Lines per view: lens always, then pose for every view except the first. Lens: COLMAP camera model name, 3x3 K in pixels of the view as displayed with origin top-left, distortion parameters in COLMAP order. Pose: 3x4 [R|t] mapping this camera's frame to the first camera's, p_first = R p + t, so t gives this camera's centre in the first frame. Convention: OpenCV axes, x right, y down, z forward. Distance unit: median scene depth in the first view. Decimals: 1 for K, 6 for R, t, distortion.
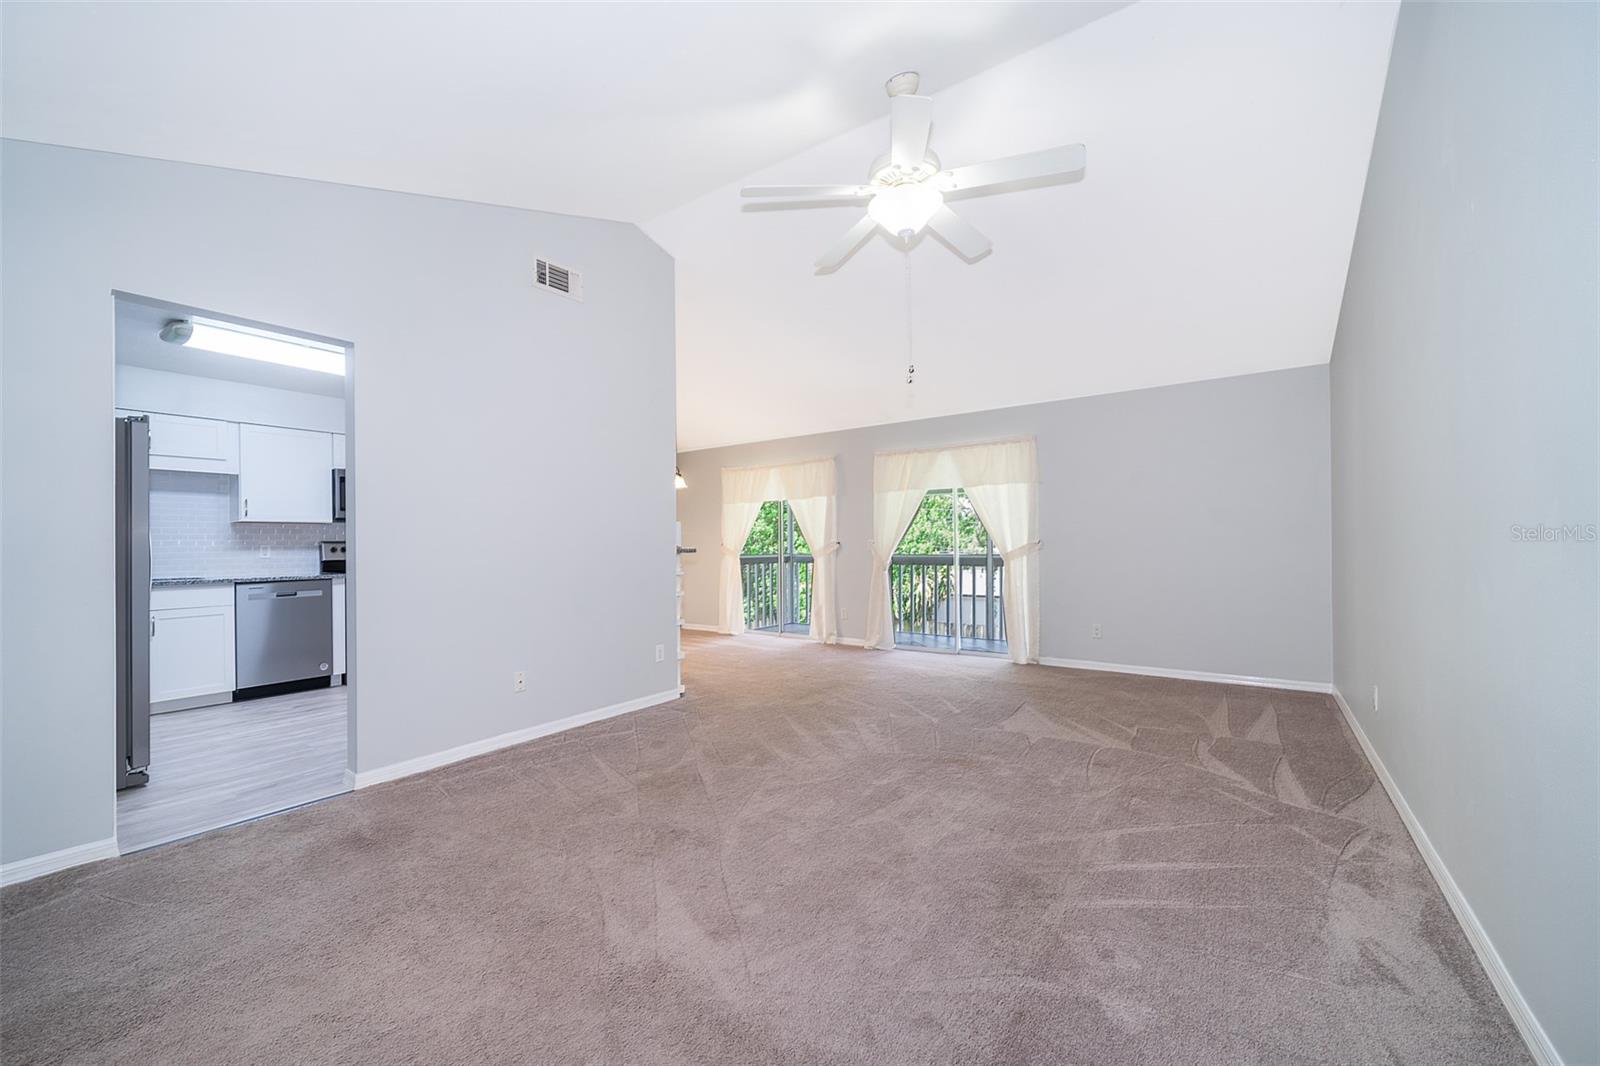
lens RADIAL K [[624.8, 0, 792.3], [0, 624.8, 541.6], [0, 0, 1]] dist [-0.003772, -0.000192]
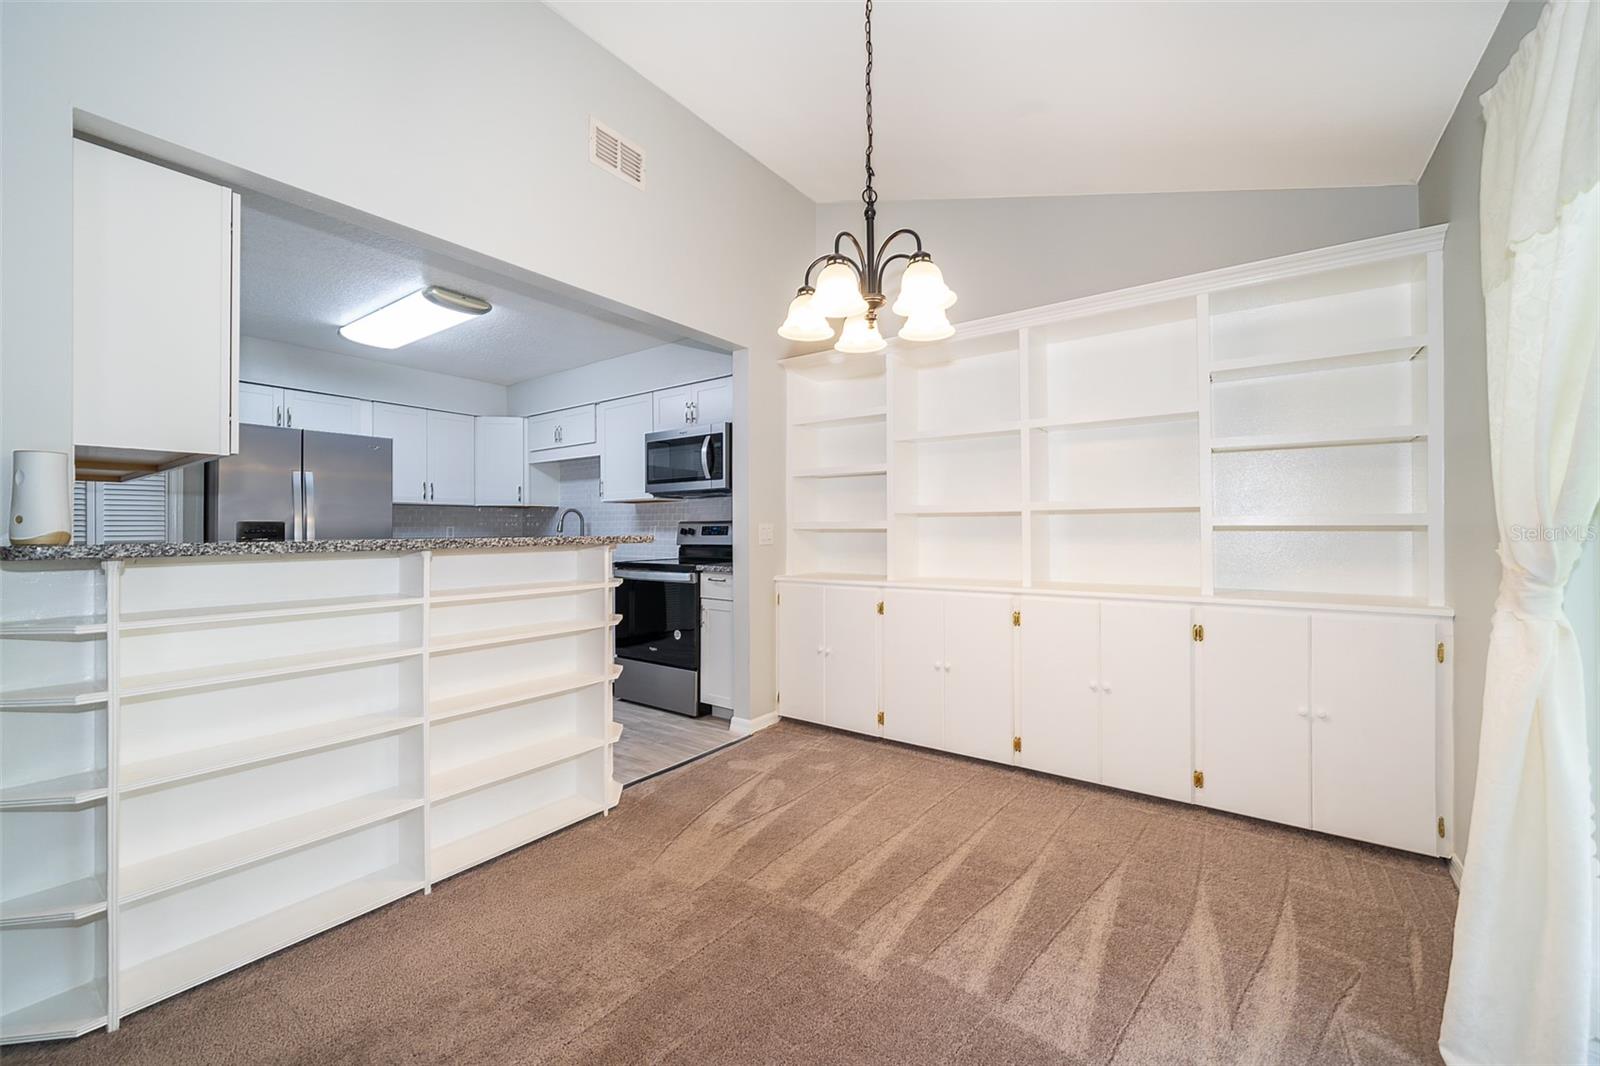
lens RADIAL K [[622.5, 0, 803.0], [0, 622.5, 525.6], [0, 0, 1]] dist [-0.002110, -0.000196]
pose [[0.006759, 0.002262, -0.999975, 0.089460], [0.007250, 0.999971, 0.002311, 0.004282], [0.999951, -0.007266, 0.006742, 1.122203]]
